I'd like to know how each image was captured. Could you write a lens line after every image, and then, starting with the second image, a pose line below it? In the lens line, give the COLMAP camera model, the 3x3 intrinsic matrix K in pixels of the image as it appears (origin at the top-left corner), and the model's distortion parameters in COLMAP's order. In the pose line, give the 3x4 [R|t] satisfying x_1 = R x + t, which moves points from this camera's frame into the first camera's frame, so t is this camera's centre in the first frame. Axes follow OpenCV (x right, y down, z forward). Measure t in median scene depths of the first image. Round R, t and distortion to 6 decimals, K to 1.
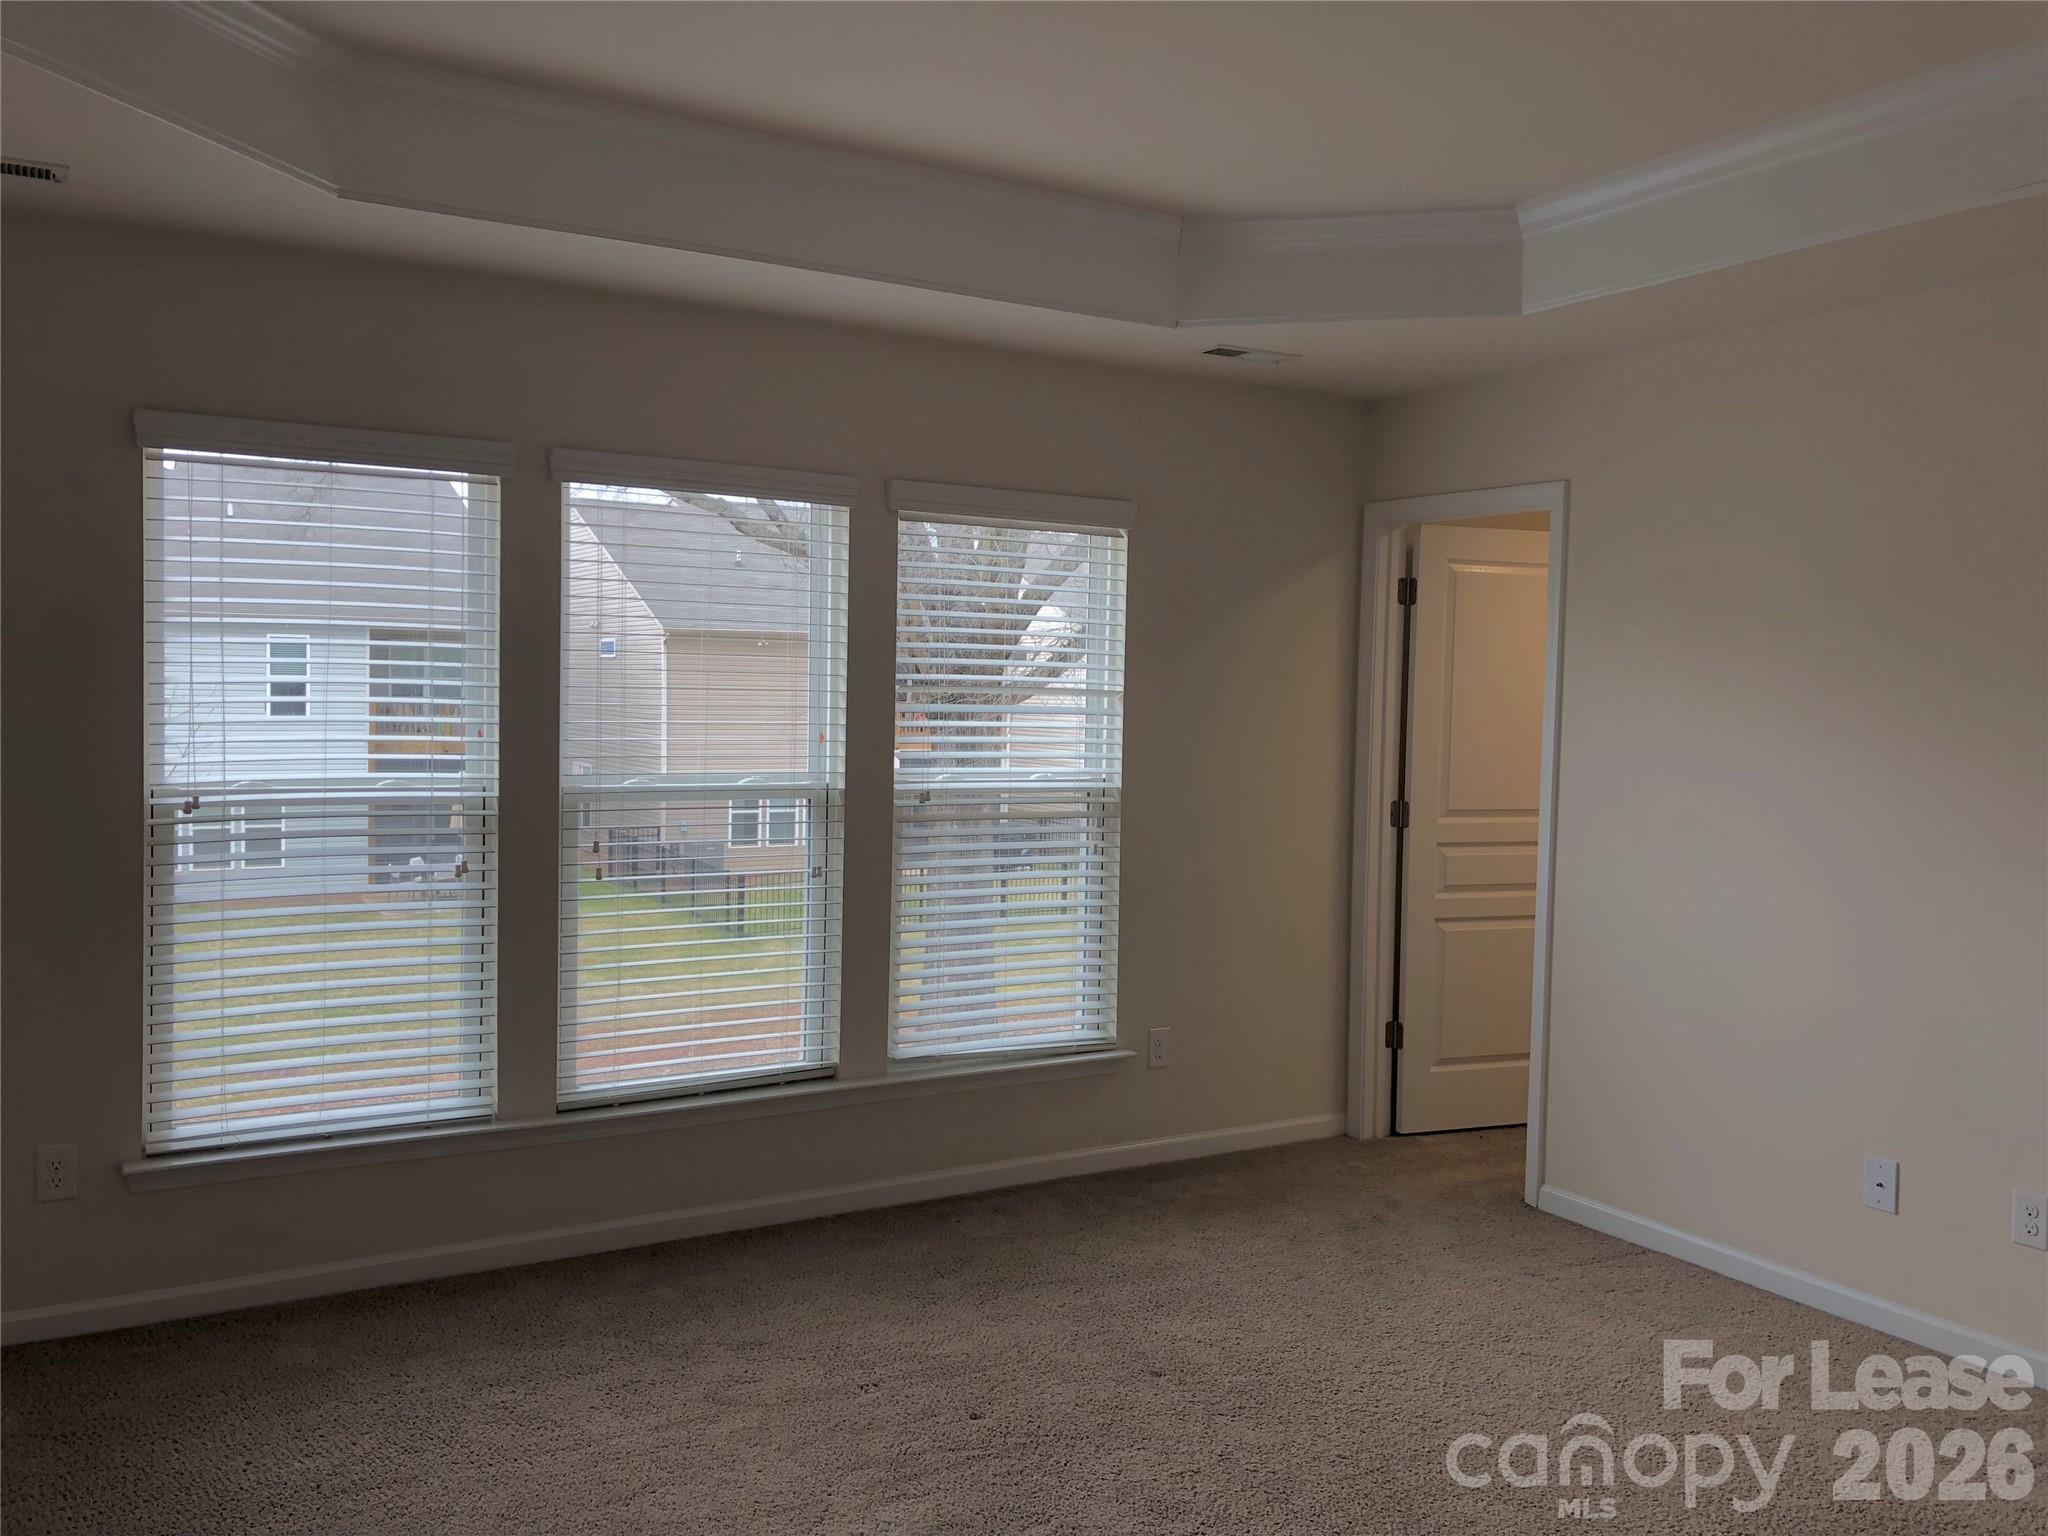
lens RADIAL K [[1486.0, 0, 1024.0], [0, 1486.0, 768.0], [0, 0, 1]] dist [-0.000179, -0.001851]
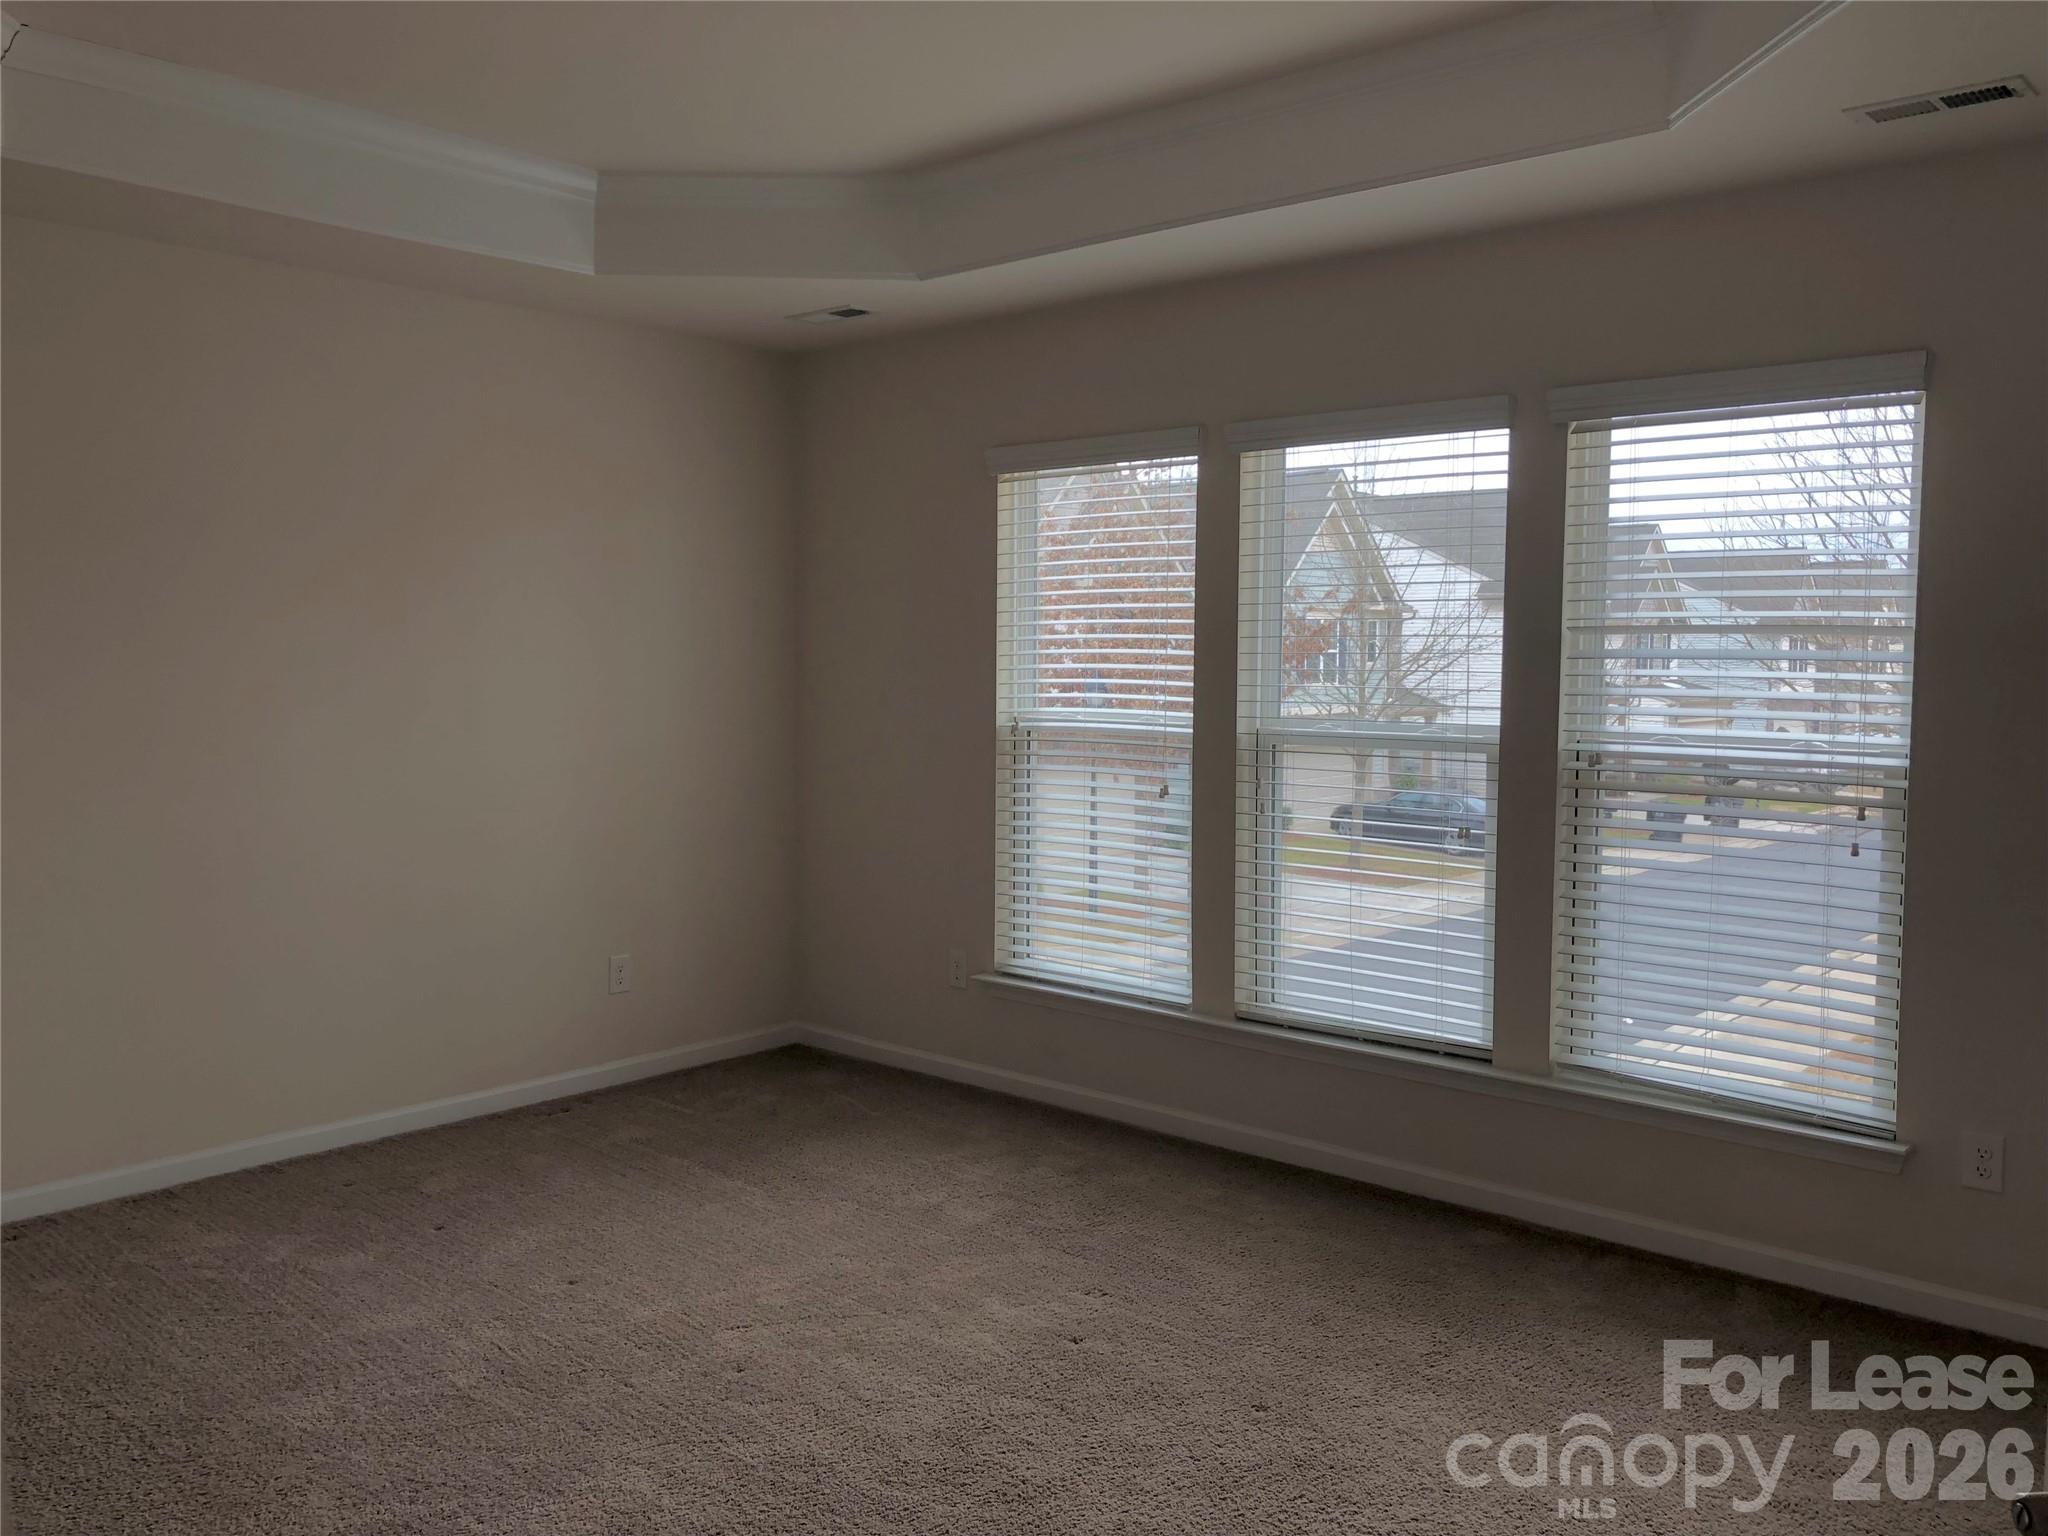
lens RADIAL K [[1668.4, 0, 1024.7], [0, 1668.4, 758.3], [0, 0, 1]] dist [0.007053, 0.004972]
pose [[0.328653, 0.049389, -0.943158, 0.733532], [-0.036402, 0.998552, 0.039605, -0.006789], [0.943749, 0.021316, 0.329975, 0.394013]]
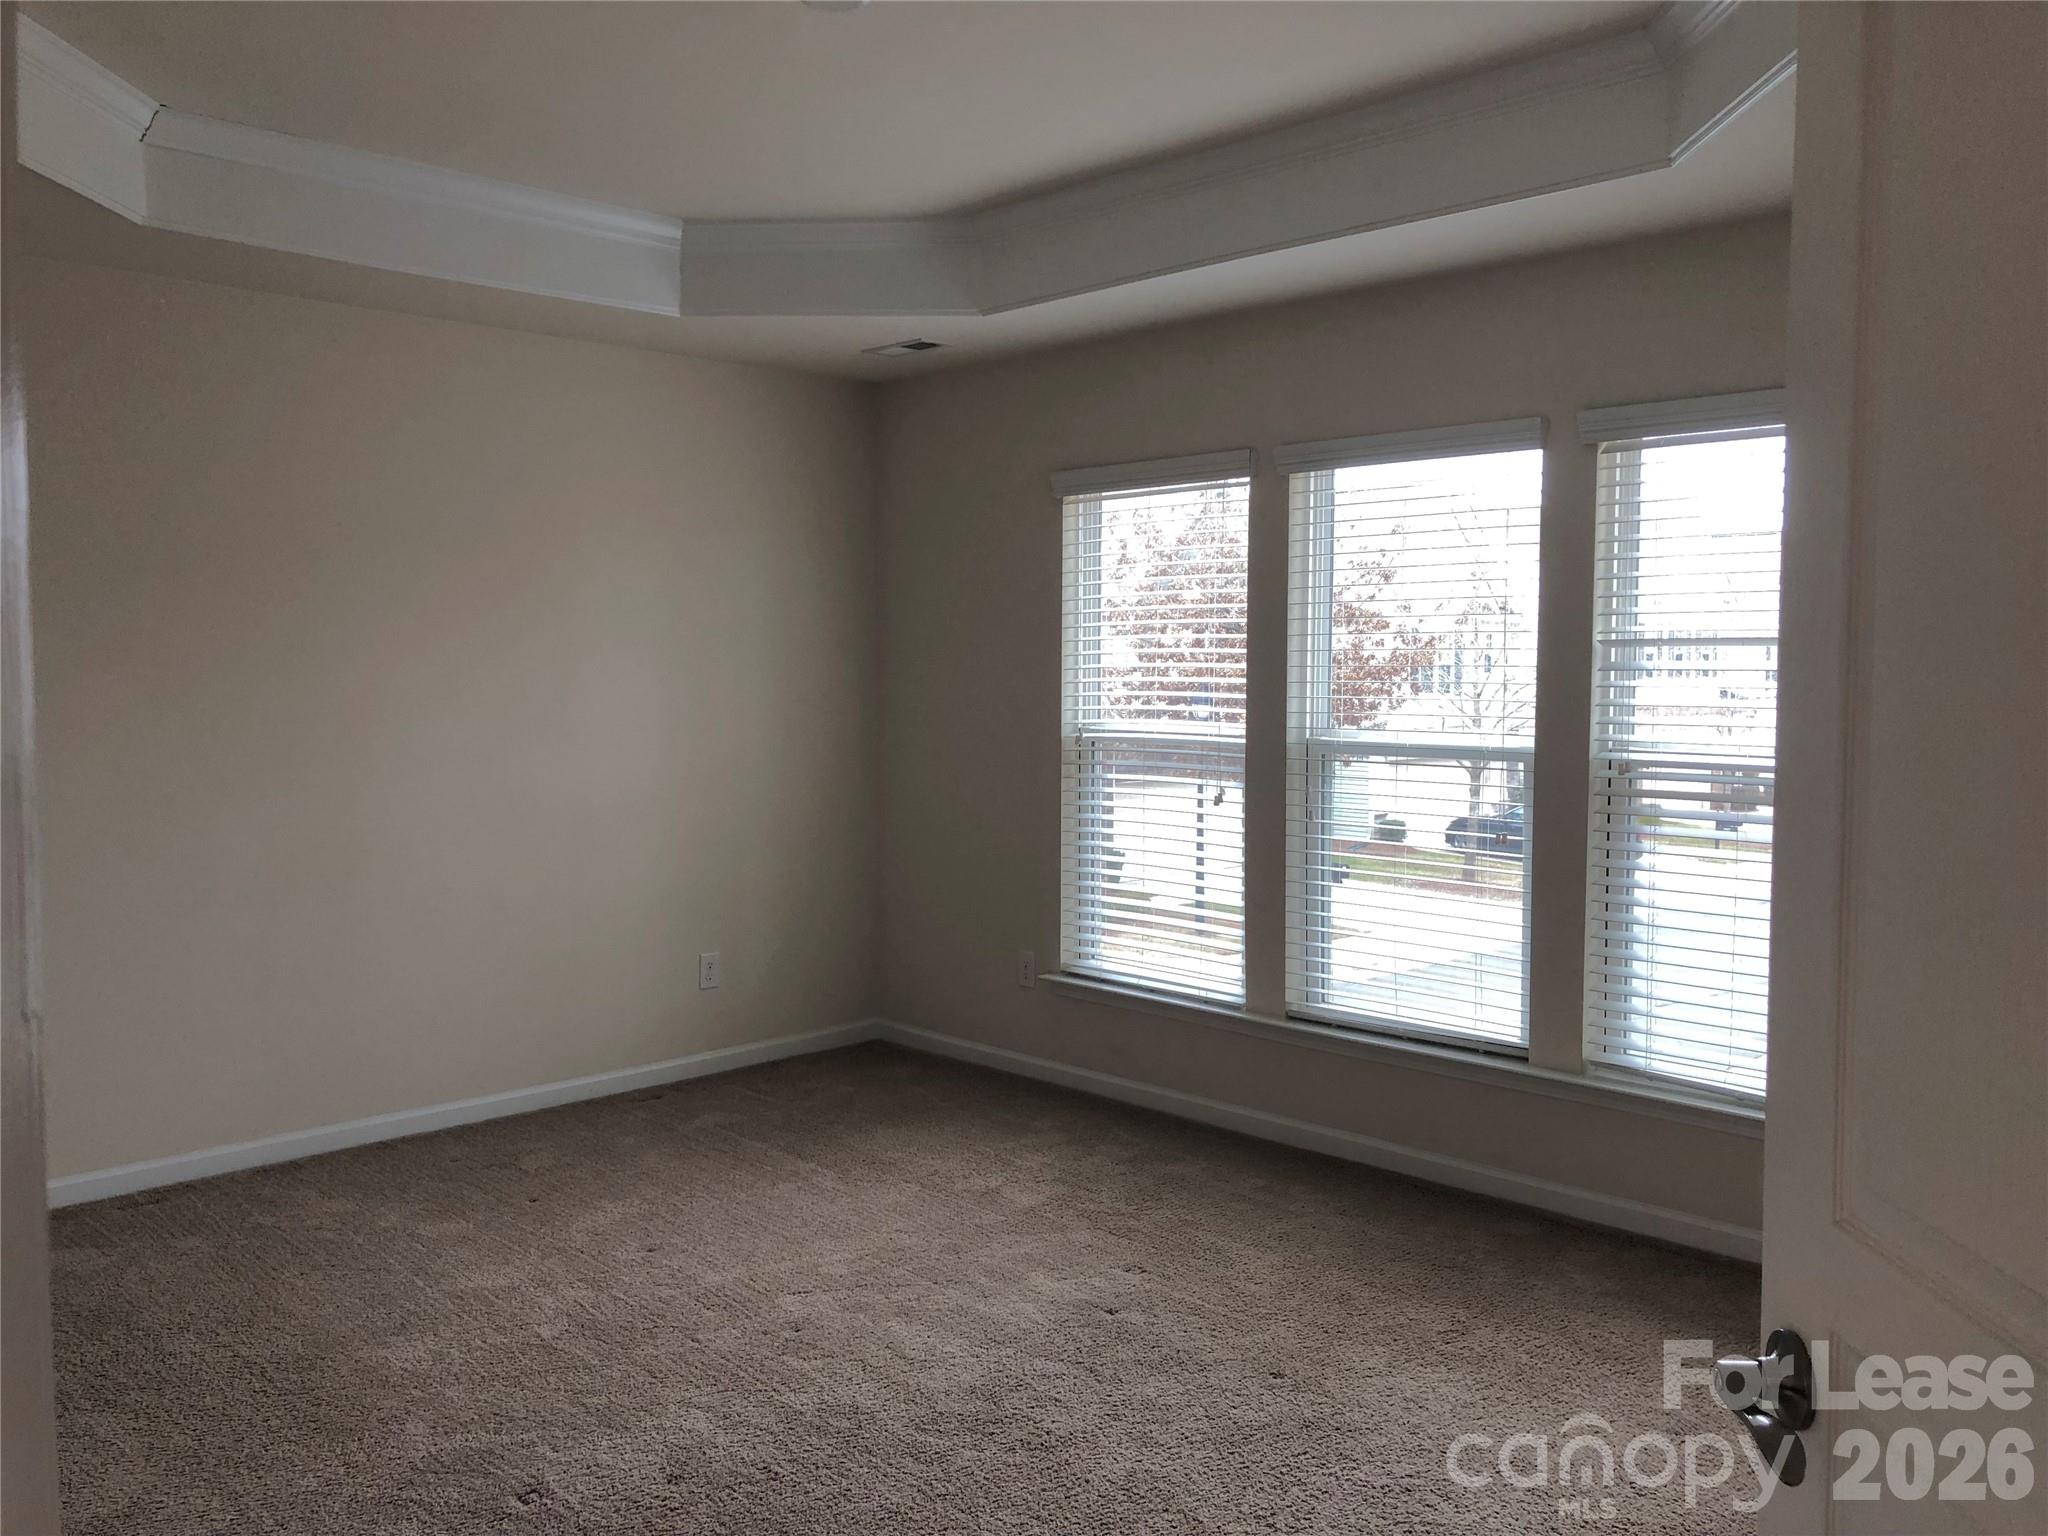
lens RADIAL K [[1658.9, 0, 1024.6], [0, 1658.9, 769.2], [0, 0, 1]] dist [0.006664, -0.004564]
pose [[0.262764, 0.048490, -0.963641, 0.794864], [-0.033947, 0.998583, 0.040992, -0.007763], [0.964263, 0.021942, 0.264037, 0.414677]]
